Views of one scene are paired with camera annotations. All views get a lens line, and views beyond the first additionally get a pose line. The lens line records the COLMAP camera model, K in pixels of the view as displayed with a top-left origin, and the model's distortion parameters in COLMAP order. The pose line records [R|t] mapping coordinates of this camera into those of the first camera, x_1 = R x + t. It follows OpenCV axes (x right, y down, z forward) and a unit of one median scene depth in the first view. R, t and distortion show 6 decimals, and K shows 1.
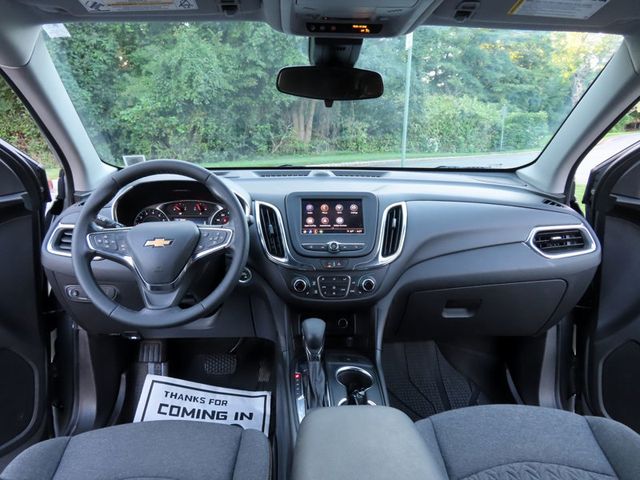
lens RADIAL K [[458.3, 0, 320.1], [0, 458.3, 240.6], [0, 0, 1]] dist [-0.014929, 0.013261]
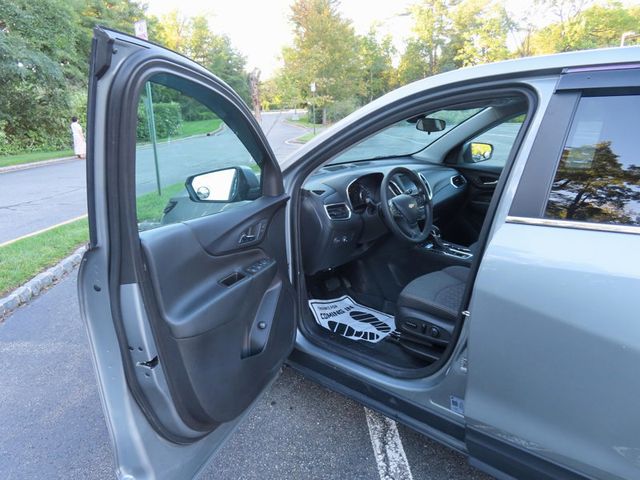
lens RADIAL K [[458.3, 0, 318.4], [0, 458.3, 239.9], [0, 0, 1]] dist [-0.014929, 0.013261]
pose [[0.708684, -0.214501, 0.672128, -0.146548], [0.199306, 0.974726, 0.100926, -0.007664], [-0.676789, 0.062434, 0.733524, -0.023941]]
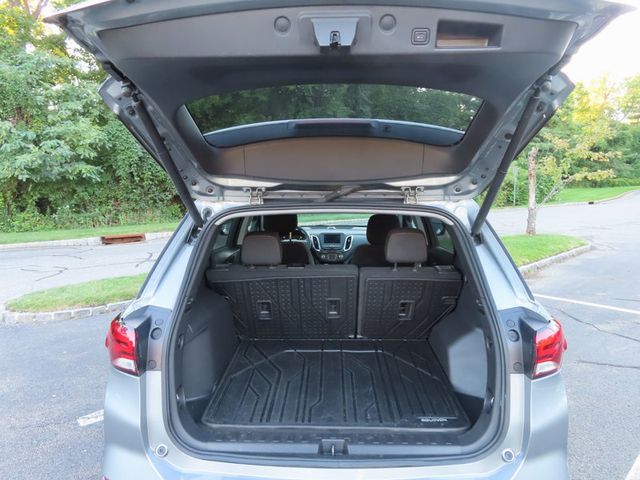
lens RADIAL K [[458.3, 0, 321.0], [0, 458.3, 244.3], [0, 0, 1]] dist [-0.014929, 0.013261]
pose [[0.997137, -0.004956, -0.075447, 0.017371], [-0.003175, 0.994224, -0.107274, 0.030960], [0.075543, 0.107206, 0.991363, -0.214528]]
